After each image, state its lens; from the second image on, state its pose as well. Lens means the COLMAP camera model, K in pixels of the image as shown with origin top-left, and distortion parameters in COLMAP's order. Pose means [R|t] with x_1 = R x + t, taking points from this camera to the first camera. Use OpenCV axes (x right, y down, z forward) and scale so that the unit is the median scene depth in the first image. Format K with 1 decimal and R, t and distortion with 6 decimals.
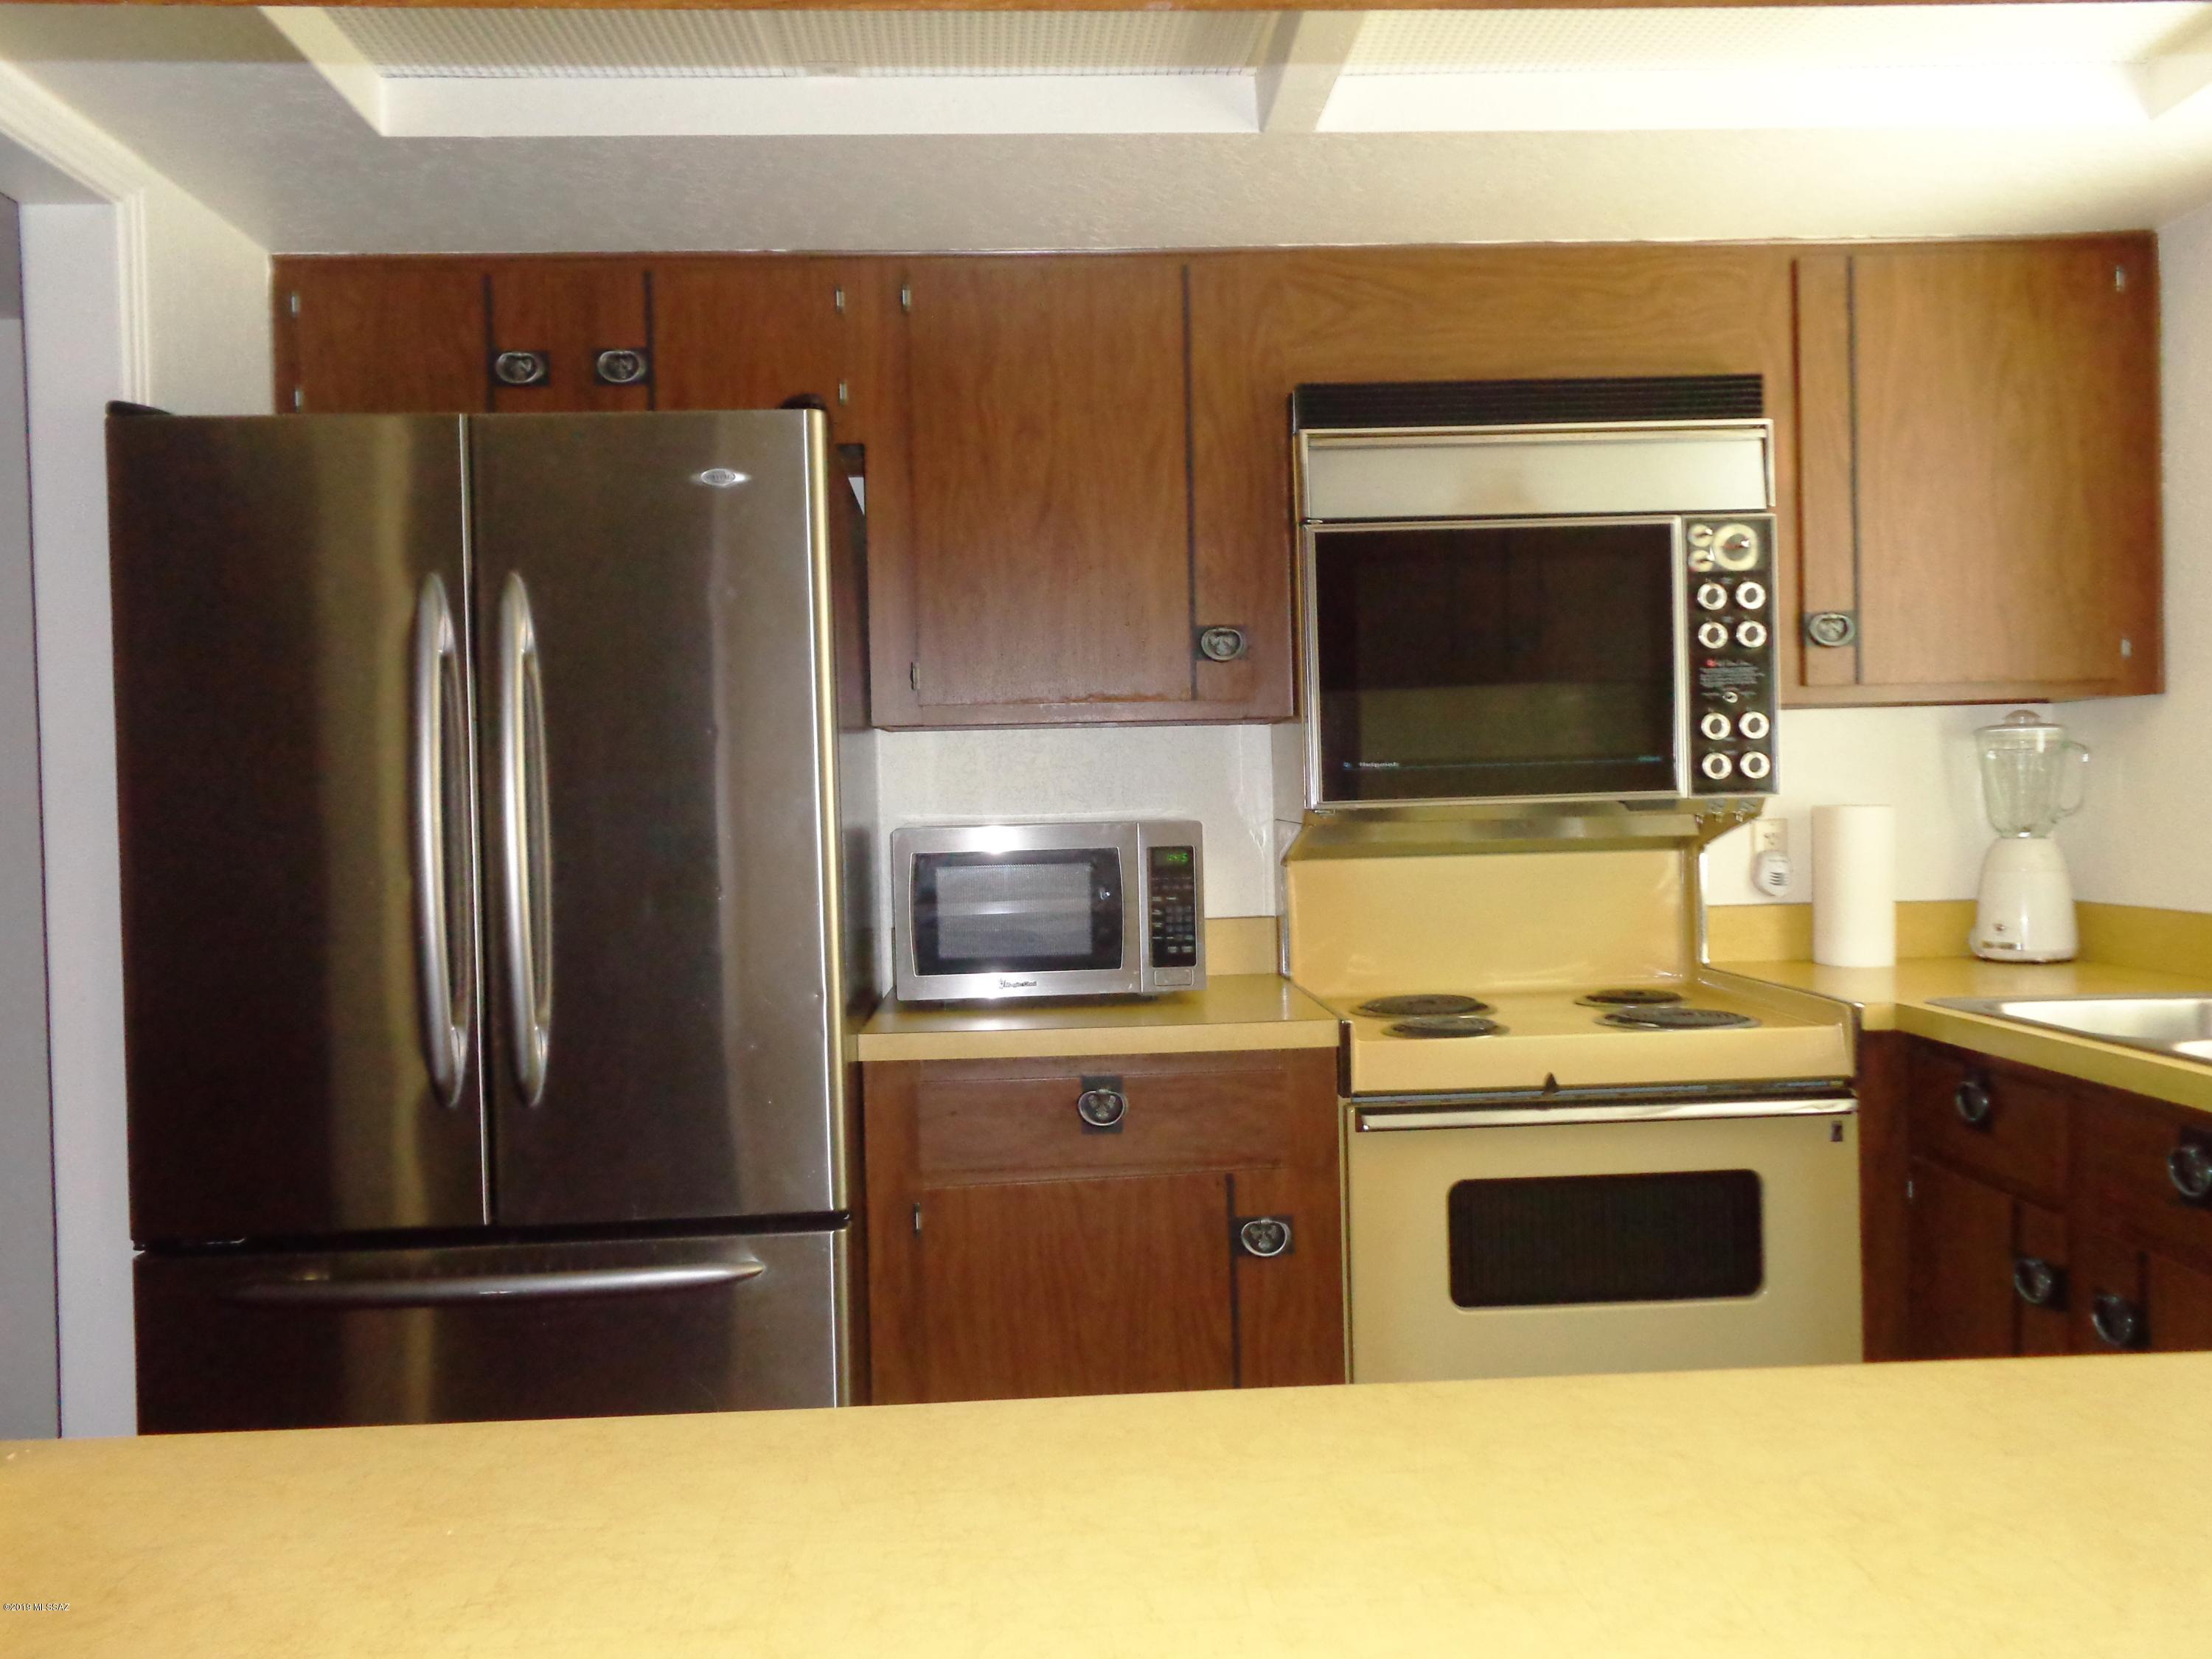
lens RADIAL K [[1656.0, 0, 1110.2], [0, 1656.0, 818.7], [0, 0, 1]] dist [0.024211, -0.004545]
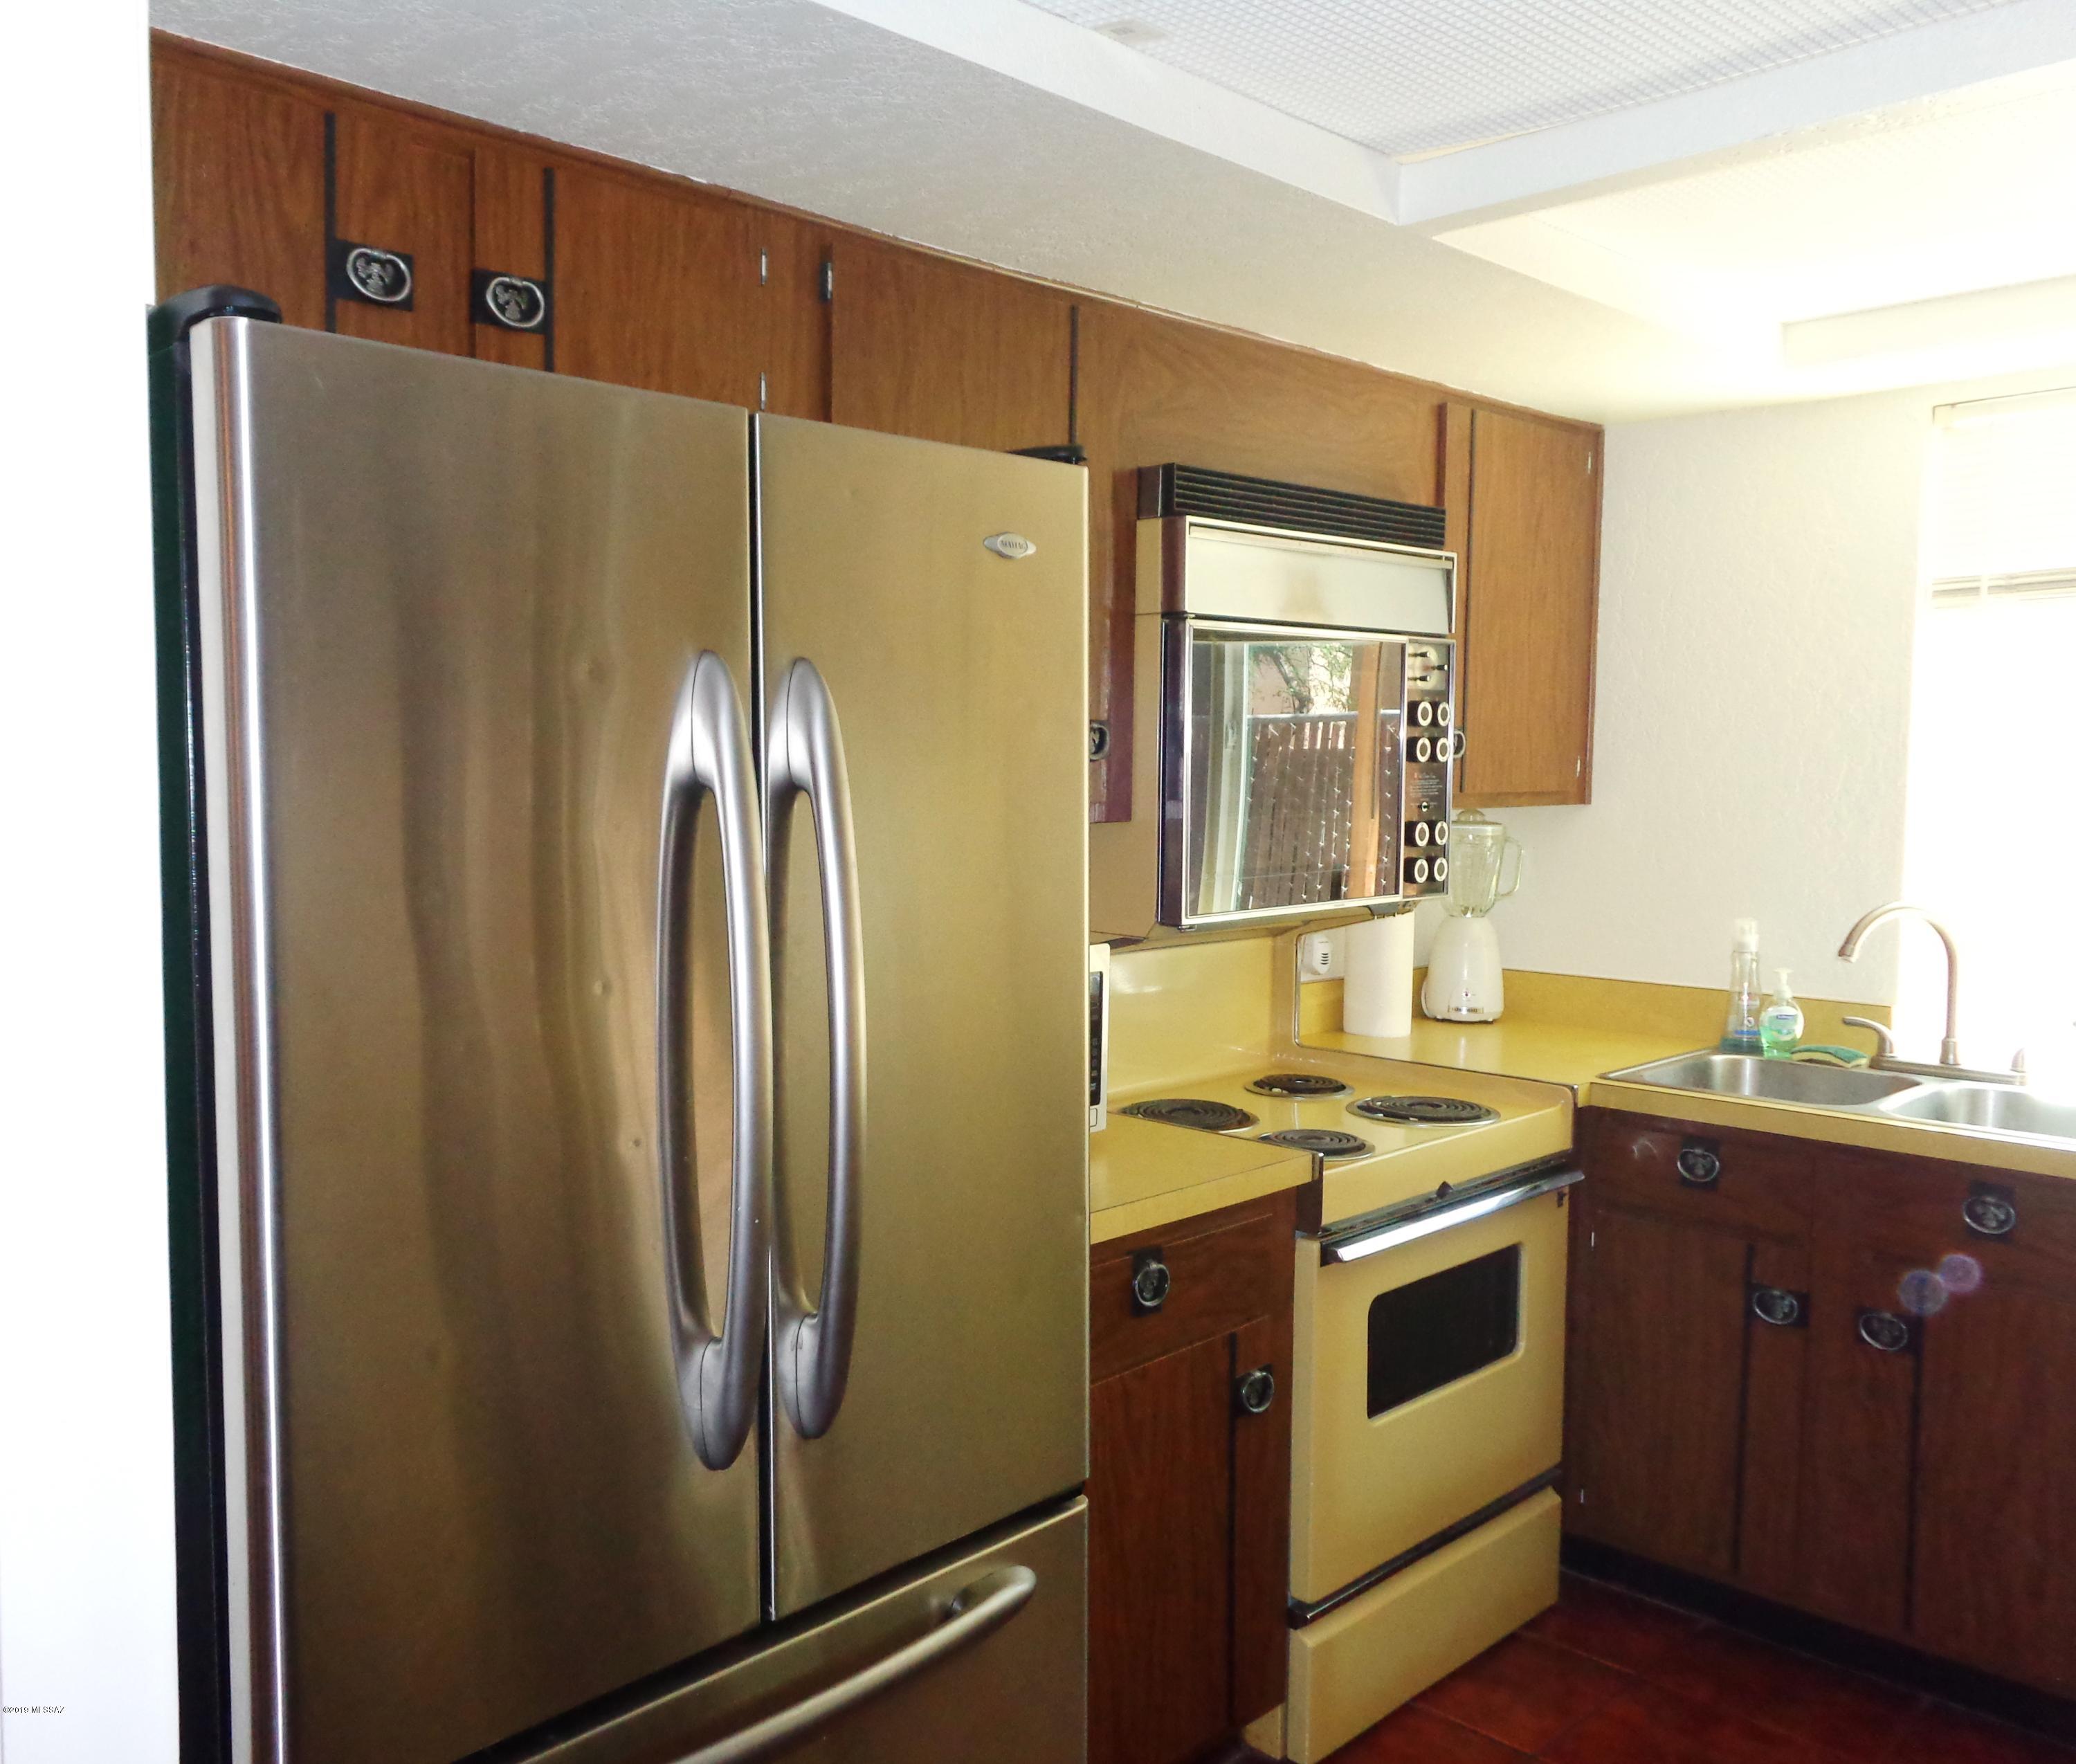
lens RADIAL K [[1757.1, 0, 1034.7], [0, 1757.1, 892.2], [0, 0, 1]] dist [0.008130, -0.006339]
pose [[0.758763, -0.017480, 0.651132, -0.570037], [-0.016277, 0.998819, 0.045782, -0.066369], [-0.651163, -0.045336, 0.757582, 0.296362]]
